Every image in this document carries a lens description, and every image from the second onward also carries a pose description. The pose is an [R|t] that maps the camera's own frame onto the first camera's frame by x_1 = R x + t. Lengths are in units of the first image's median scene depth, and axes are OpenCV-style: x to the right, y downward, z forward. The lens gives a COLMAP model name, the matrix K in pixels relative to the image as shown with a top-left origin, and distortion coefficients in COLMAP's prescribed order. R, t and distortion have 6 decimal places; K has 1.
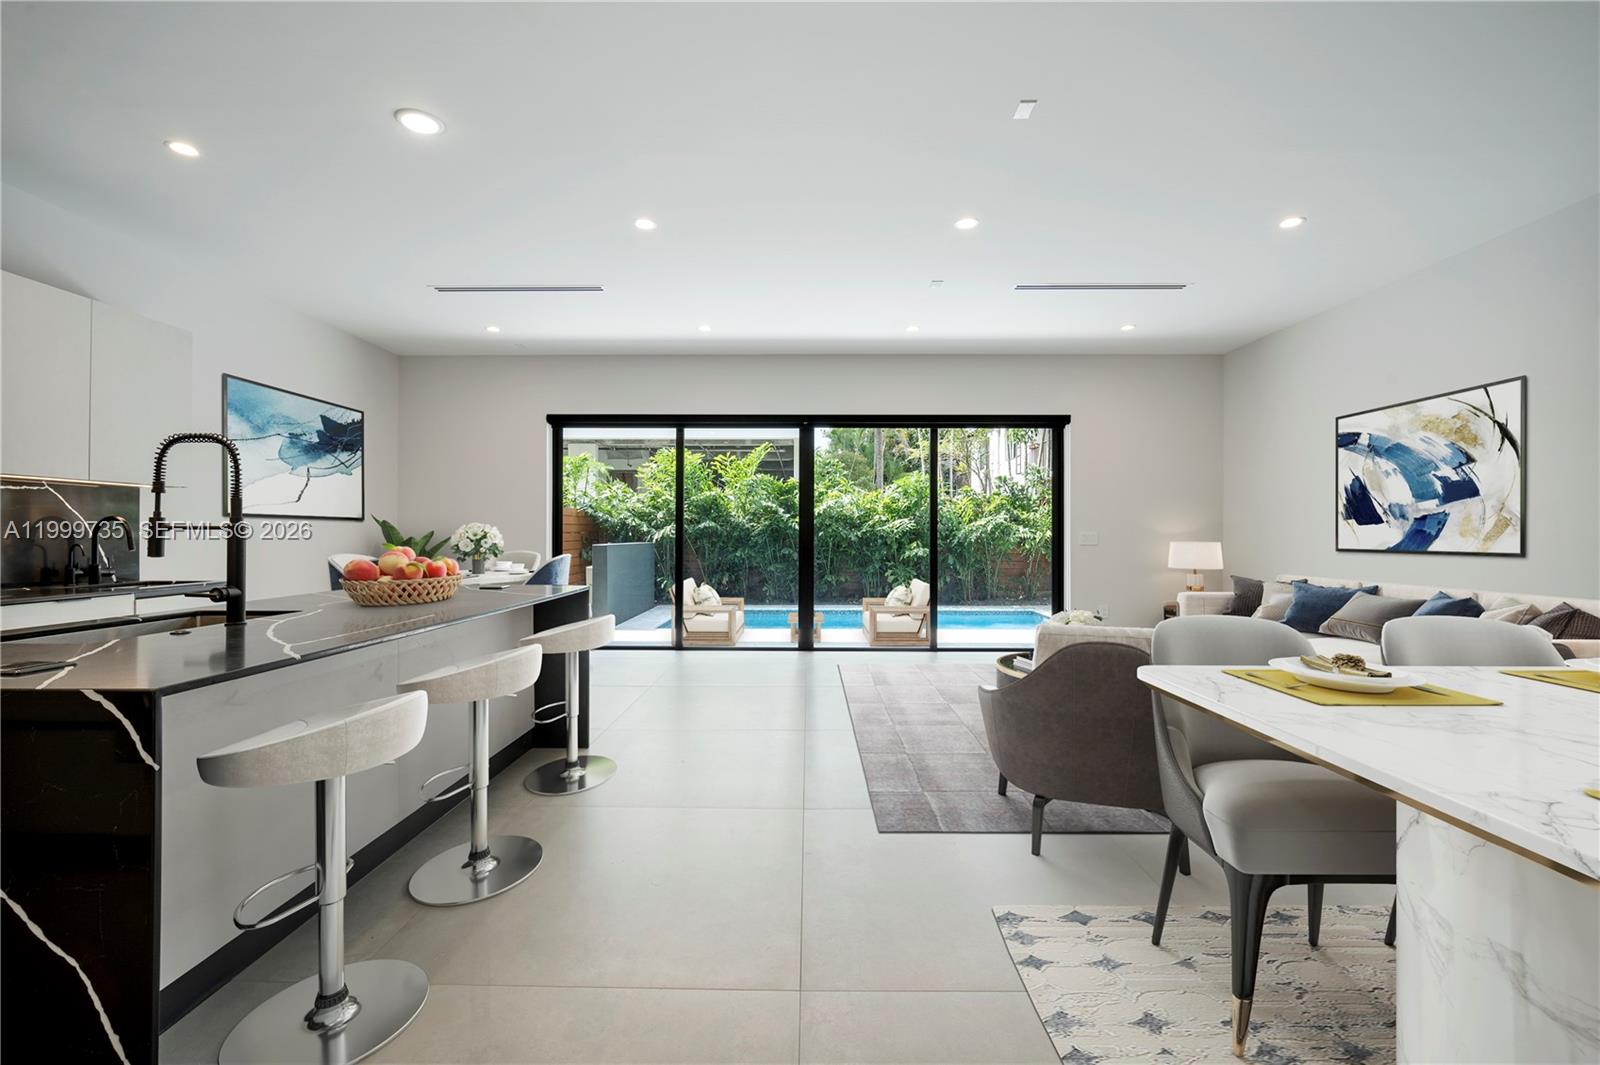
lens RADIAL K [[694.9, 0, 792.7], [0, 694.9, 534.3], [0, 0, 1]] dist [-0.026532, 0.000300]
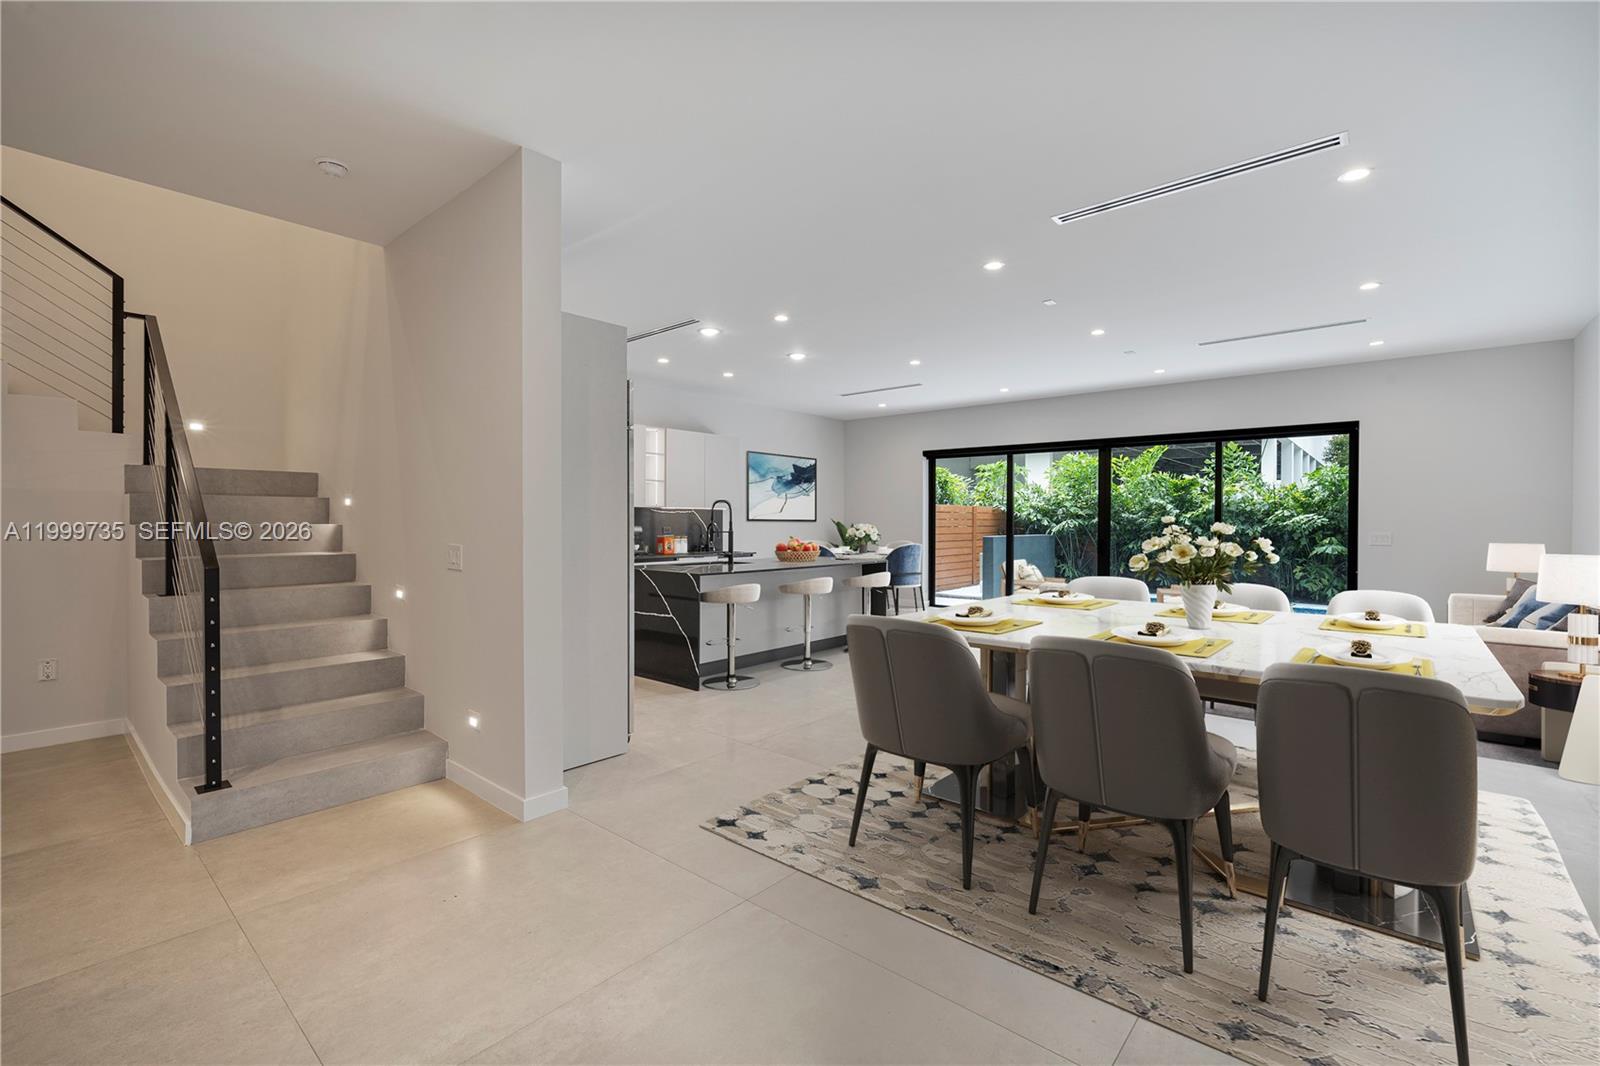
lens RADIAL K [[694.9, 0, 803.4], [0, 694.9, 528.8], [0, 0, 1]] dist [-0.026532, 0.000300]
pose [[0.779353, 0.007880, -0.626535, 0.333106], [-0.002968, 0.999956, 0.008885, -0.012402], [0.626578, -0.005065, 0.779342, -0.286757]]
